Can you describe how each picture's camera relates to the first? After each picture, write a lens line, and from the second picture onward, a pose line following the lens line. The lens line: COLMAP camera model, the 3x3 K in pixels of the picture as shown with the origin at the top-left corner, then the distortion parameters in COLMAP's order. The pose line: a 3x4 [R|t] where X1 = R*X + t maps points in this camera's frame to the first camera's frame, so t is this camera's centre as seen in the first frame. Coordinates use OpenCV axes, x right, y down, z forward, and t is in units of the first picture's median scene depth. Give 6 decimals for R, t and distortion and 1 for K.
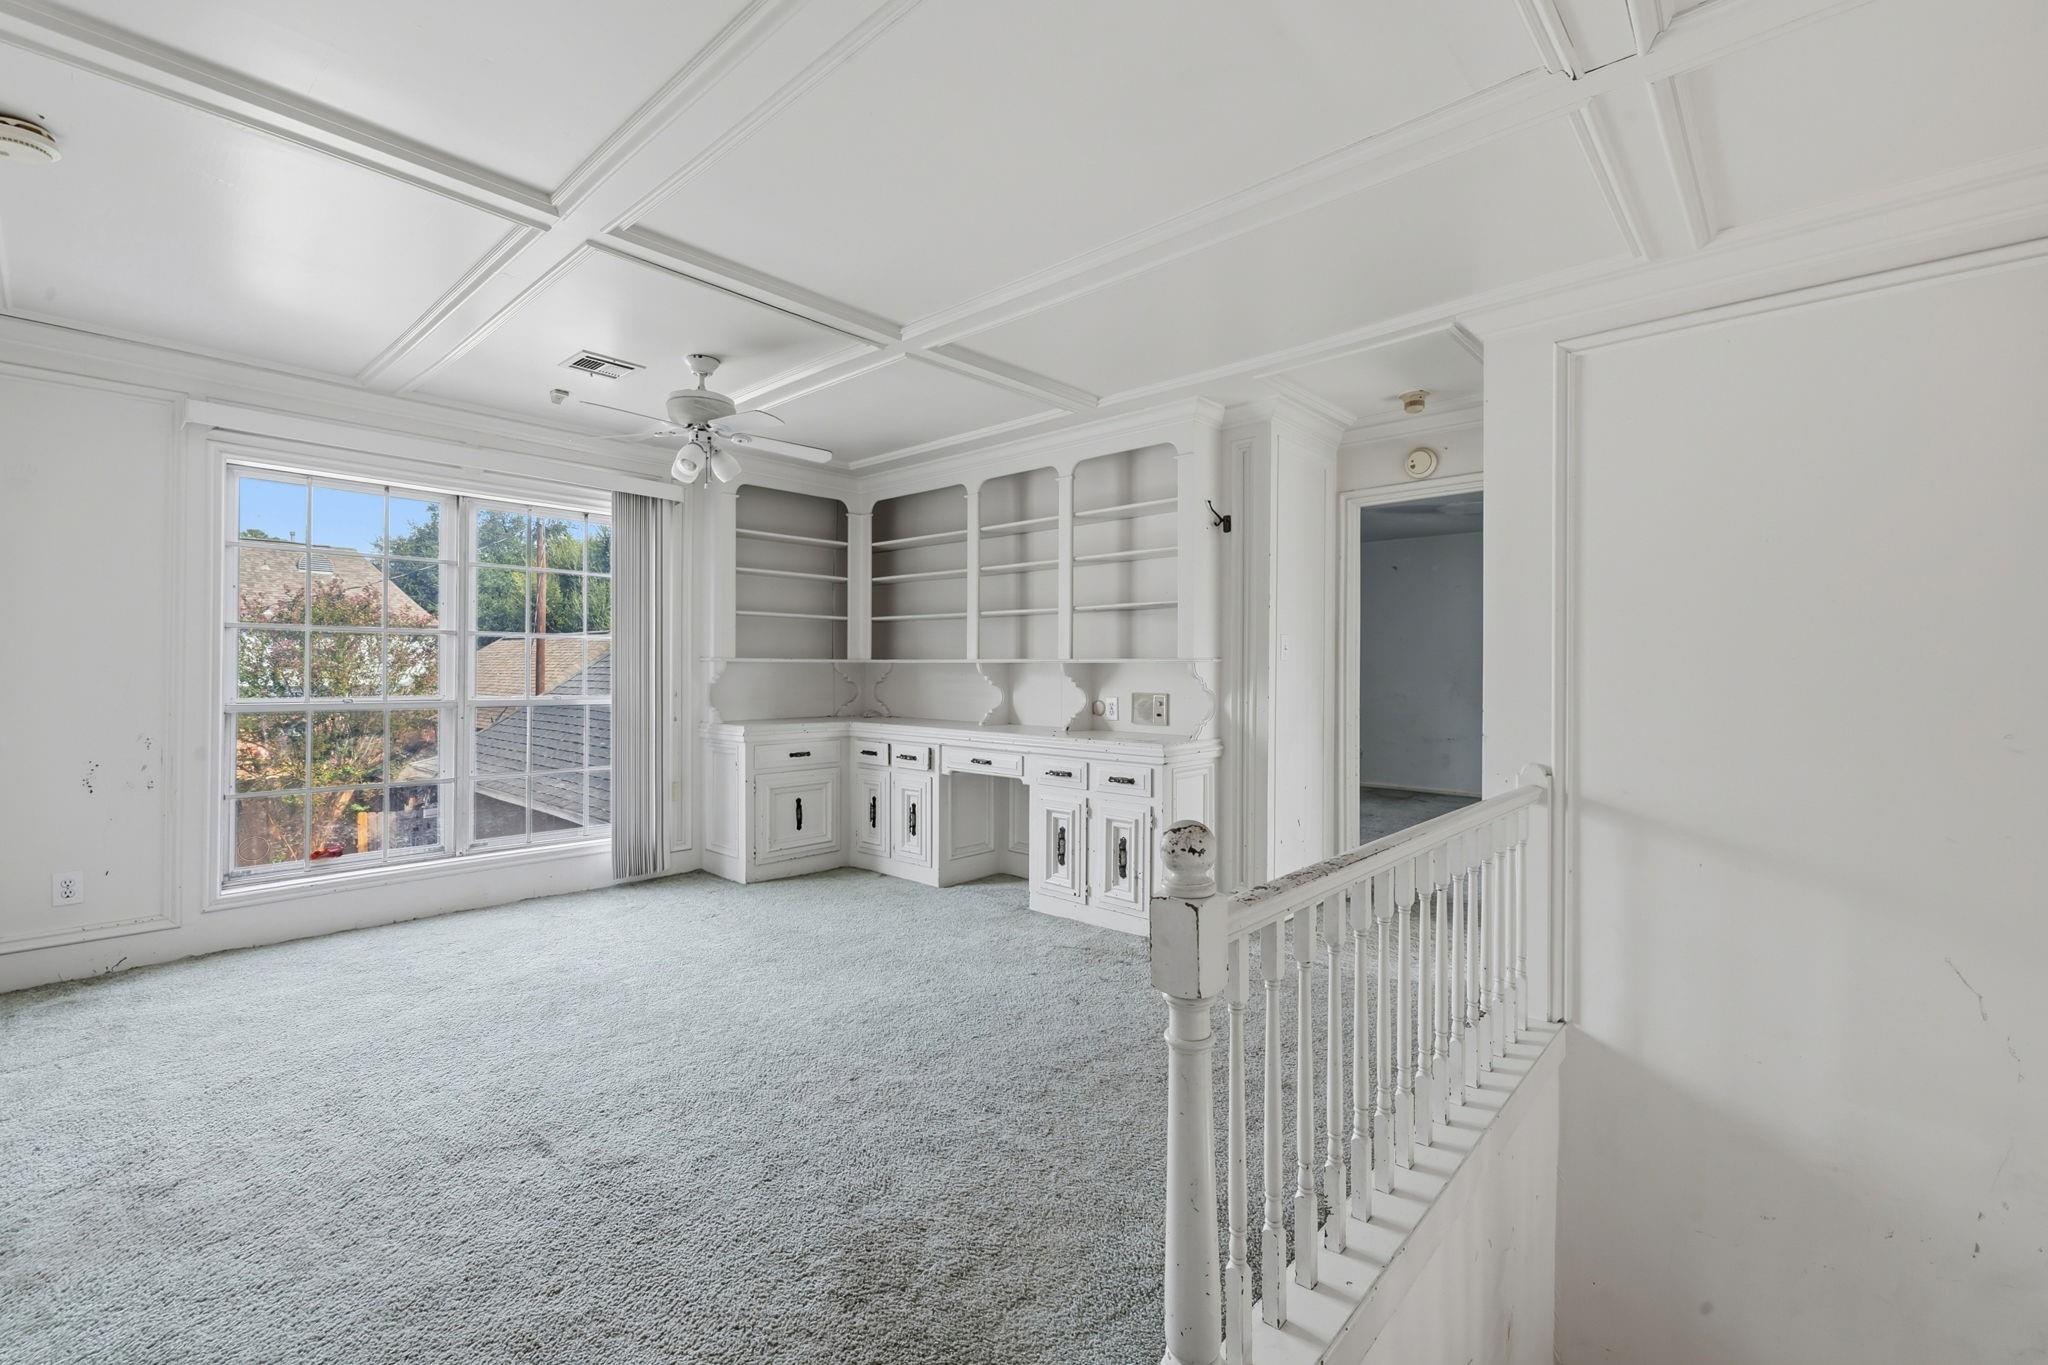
lens RADIAL K [[873.8, 0, 1030.7], [0, 873.8, 664.0], [0, 0, 1]] dist [0.000640, 0.000173]
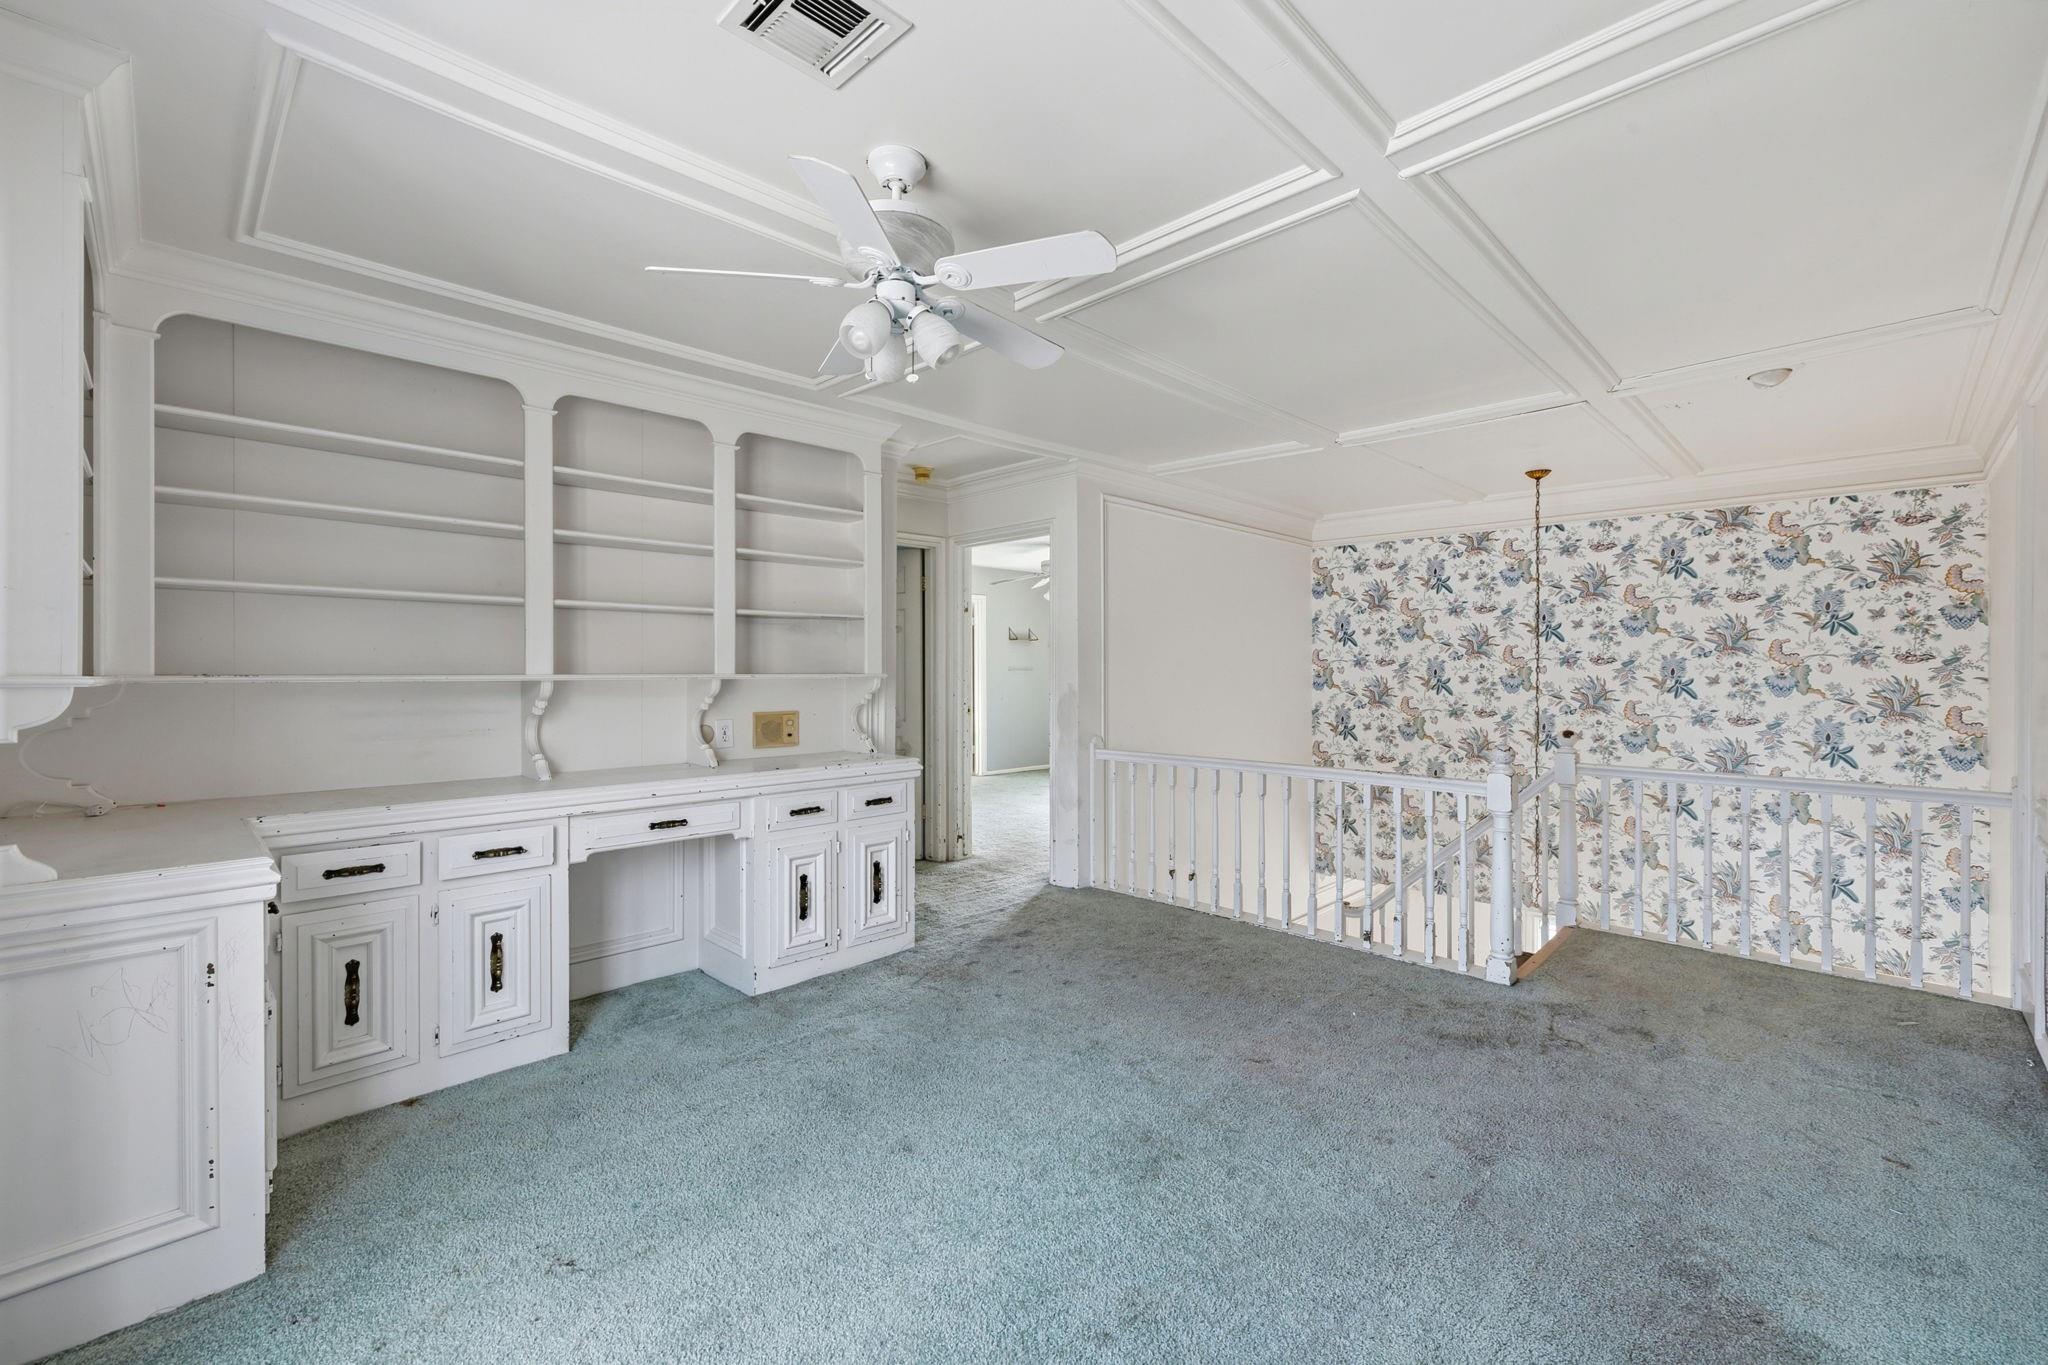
lens RADIAL K [[873.8, 0, 1016.2], [0, 873.8, 673.7], [0, 0, 1]] dist [0.000640, 0.000173]
pose [[0.055799, -0.005681, 0.998426, -0.744538], [-0.002341, 0.999980, 0.005821, -0.012483], [-0.998439, -0.002662, 0.055784, 0.701642]]
